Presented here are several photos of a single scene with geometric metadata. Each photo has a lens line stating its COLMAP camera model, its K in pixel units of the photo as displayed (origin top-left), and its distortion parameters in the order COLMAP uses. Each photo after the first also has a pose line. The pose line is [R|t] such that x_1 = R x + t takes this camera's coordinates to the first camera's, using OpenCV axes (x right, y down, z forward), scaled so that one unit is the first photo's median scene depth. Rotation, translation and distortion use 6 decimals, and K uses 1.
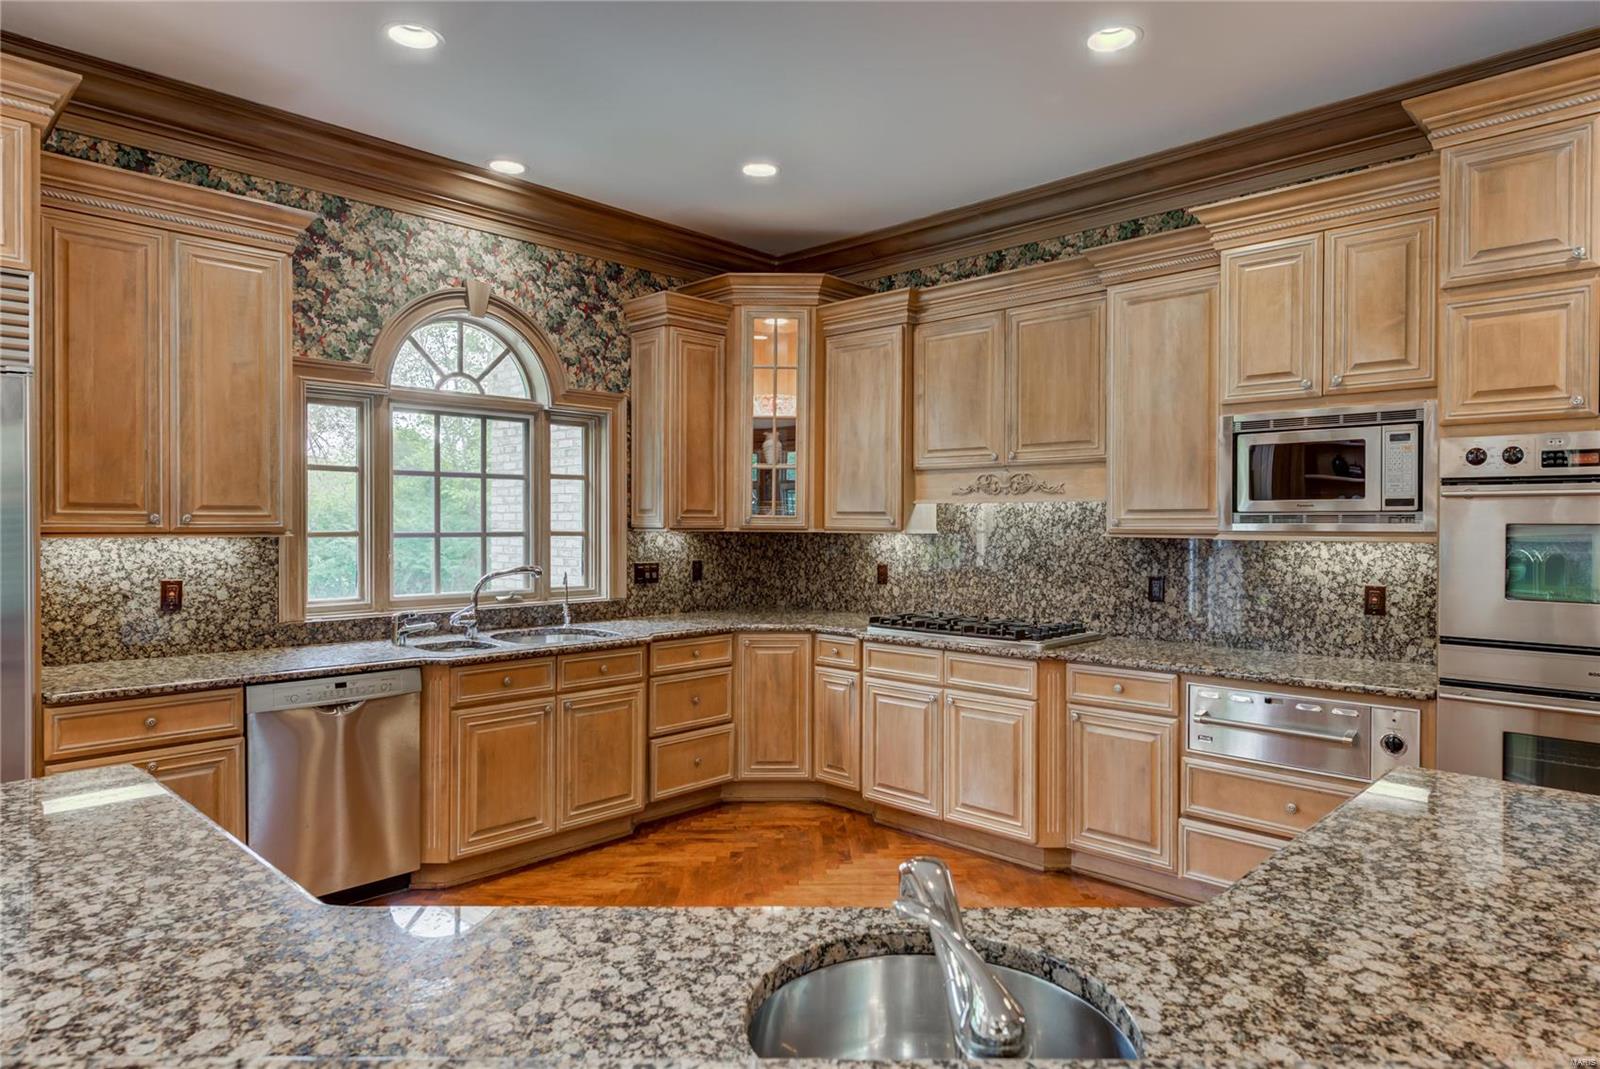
lens RADIAL K [[951.5, 0, 800.1], [0, 951.5, 530.9], [0, 0, 1]] dist [-0.000411, -0.000145]
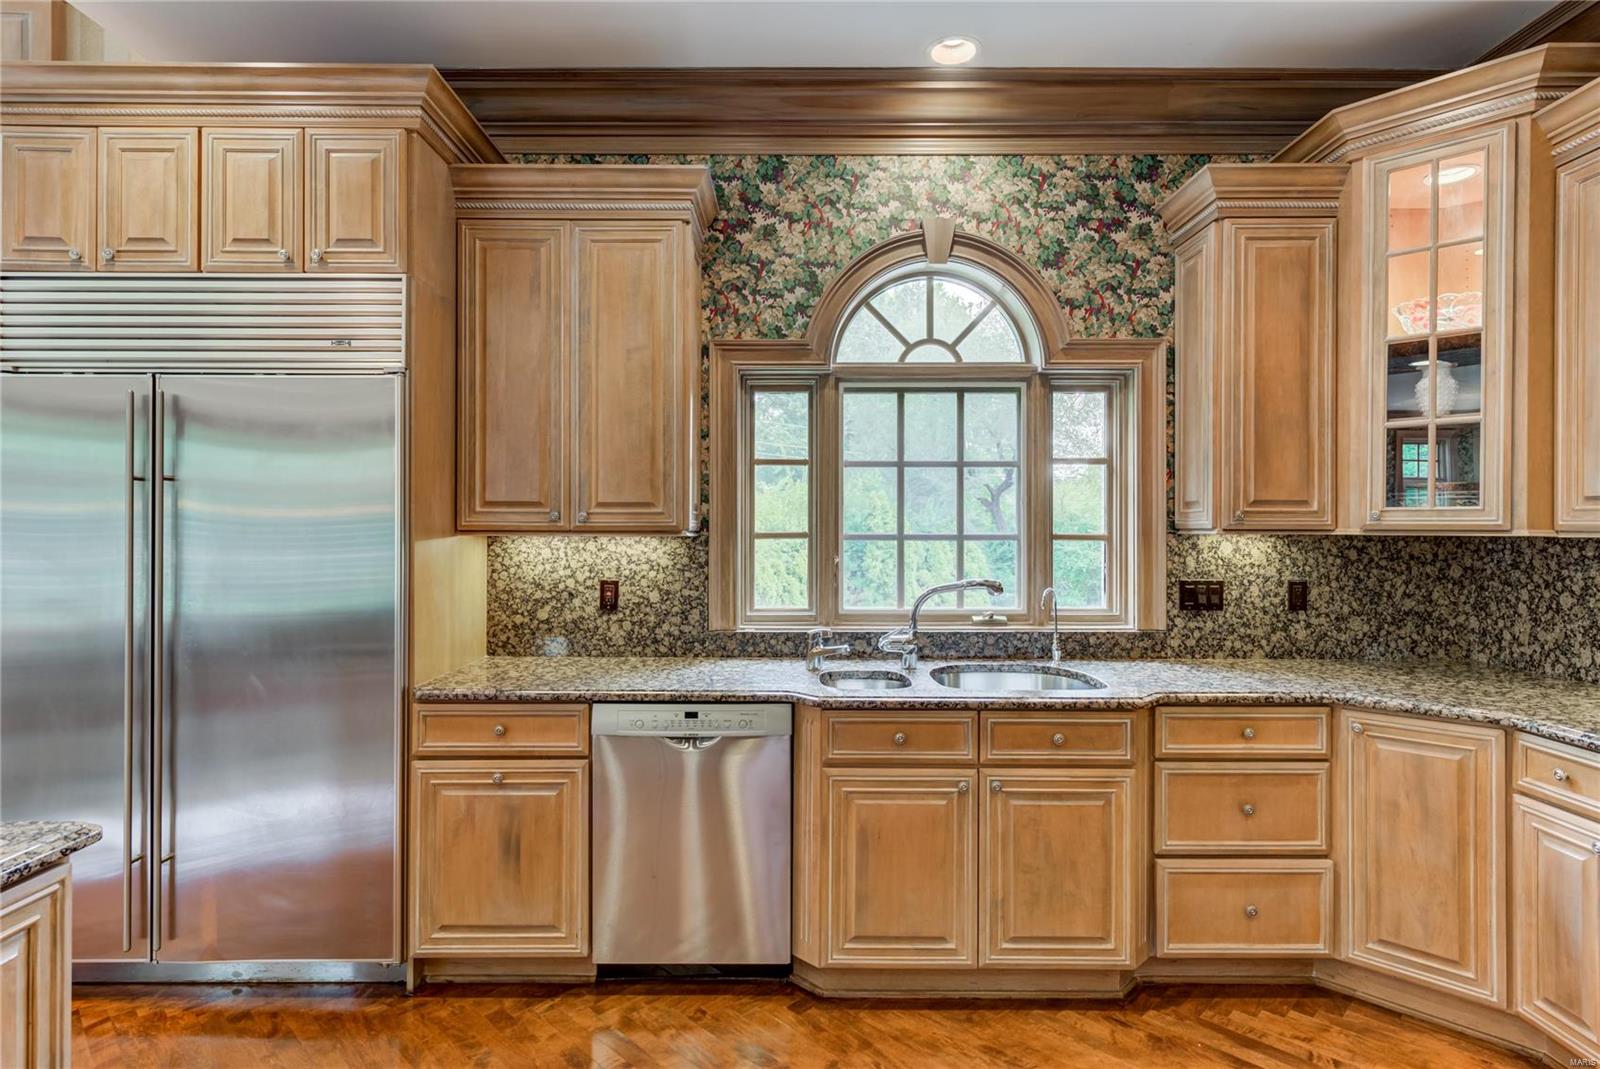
lens RADIAL K [[829.3, 0, 797.7], [0, 829.3, 531.6], [0, 0, 1]] dist [0.005886, -0.001788]
pose [[0.690202, -0.002644, -0.723612, 0.080618], [-0.006130, 0.999936, -0.009500, 0.006788], [0.723591, 0.010993, 0.690141, 0.436028]]
